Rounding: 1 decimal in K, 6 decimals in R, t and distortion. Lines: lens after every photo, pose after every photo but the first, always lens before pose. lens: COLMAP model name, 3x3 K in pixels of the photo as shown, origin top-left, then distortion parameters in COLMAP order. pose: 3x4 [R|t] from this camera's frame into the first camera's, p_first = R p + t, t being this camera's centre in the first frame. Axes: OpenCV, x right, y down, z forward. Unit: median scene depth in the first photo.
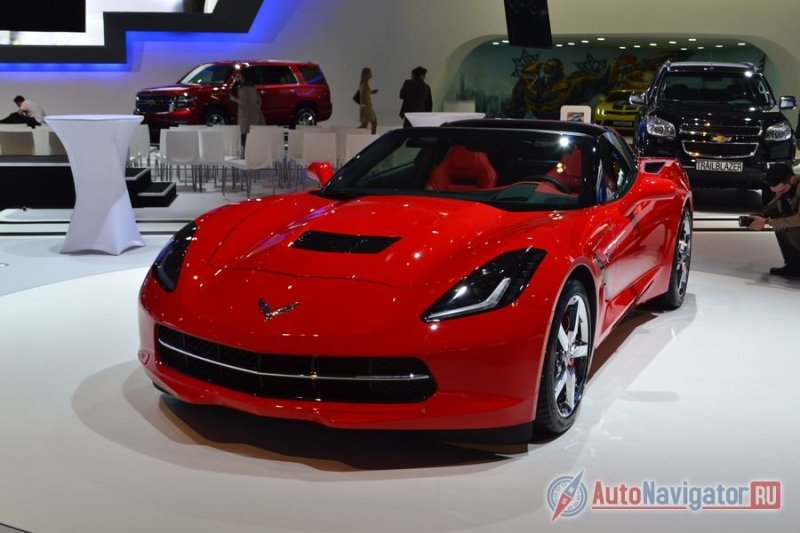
lens RADIAL K [[1040.1, 0, 399.6], [0, 1040.1, 267.0], [0, 0, 1]] dist [0.007941, 0.000000]
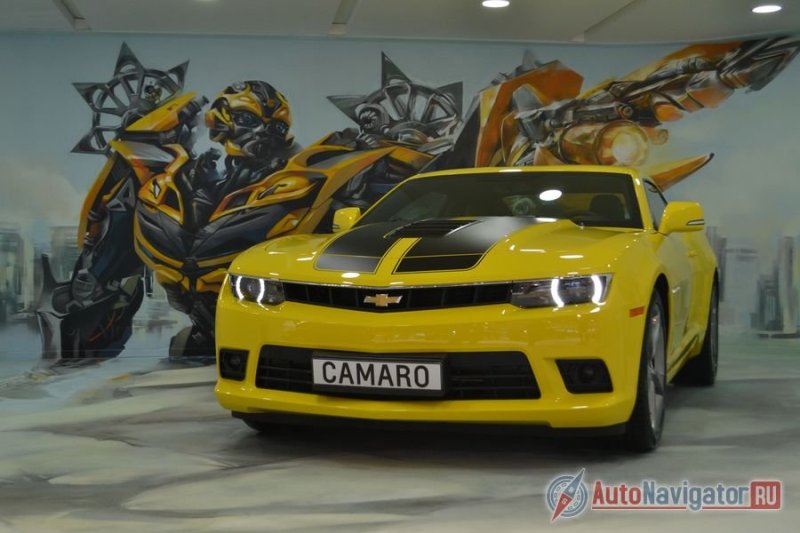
lens RADIAL K [[1180.5, 0, 399.3], [0, 1180.5, 267.1], [0, 0, 1]] dist [0.019466, 0.000000]
pose [[0.999701, -0.023596, -0.006403, 0.185395], [0.022212, 0.985958, -0.165508, -0.107665], [0.010219, 0.165317, 0.986188, 0.724482]]
